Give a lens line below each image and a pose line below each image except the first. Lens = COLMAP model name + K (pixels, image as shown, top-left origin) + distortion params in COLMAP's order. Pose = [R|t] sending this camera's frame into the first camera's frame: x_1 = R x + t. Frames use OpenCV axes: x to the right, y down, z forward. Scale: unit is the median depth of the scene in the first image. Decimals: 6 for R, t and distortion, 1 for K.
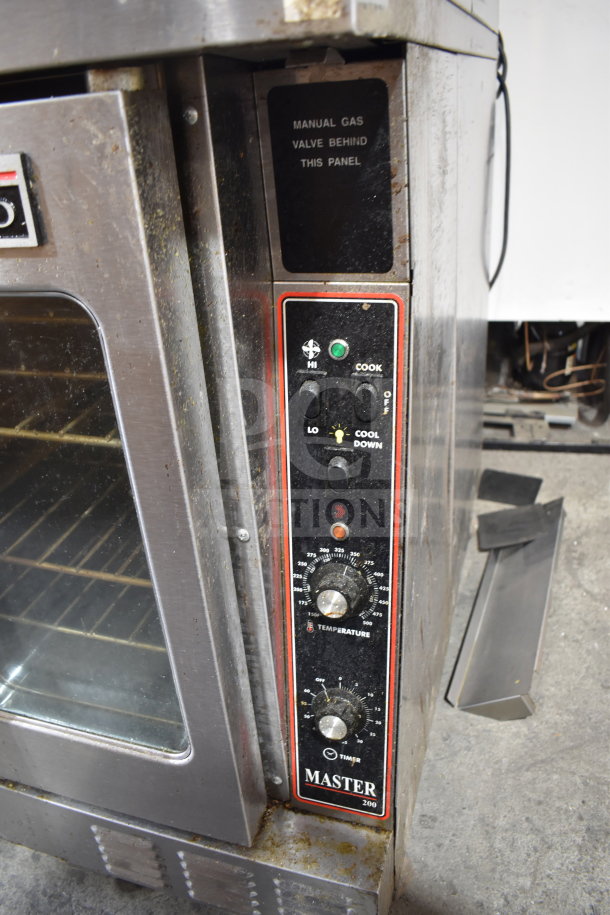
lens RADIAL K [[703.0, 0, 318.3], [0, 703.0, 461.6], [0, 0, 1]] dist [-0.099247, 0.015516]
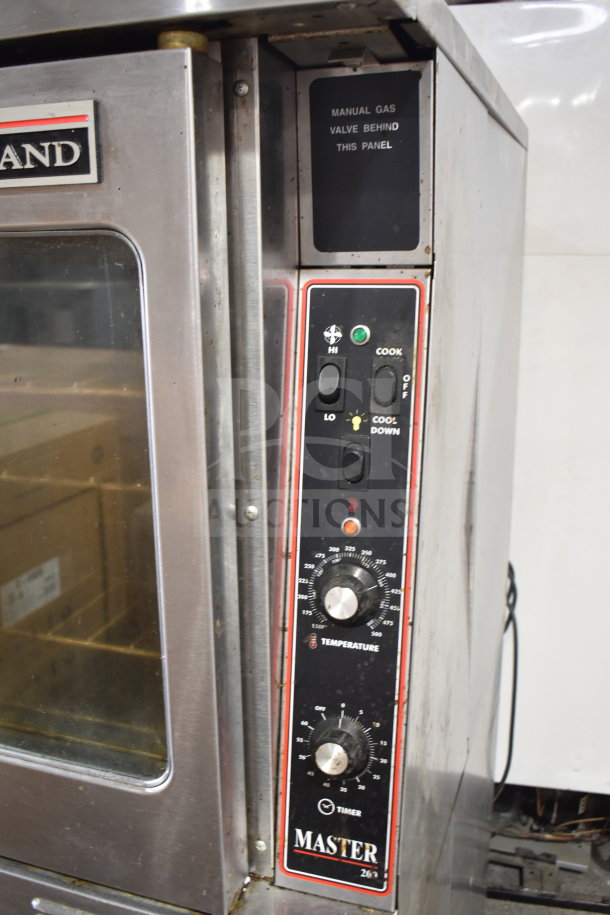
lens RADIAL K [[859.1, 0, 307.0], [0, 859.1, 460.9], [0, 0, 1]] dist [-0.079662, 0.000000]
pose [[0.998202, 0.056765, -0.019244, -0.012360], [-0.059723, 0.969145, -0.239145, 0.292943], [0.005075, 0.239864, 0.970793, -0.151044]]
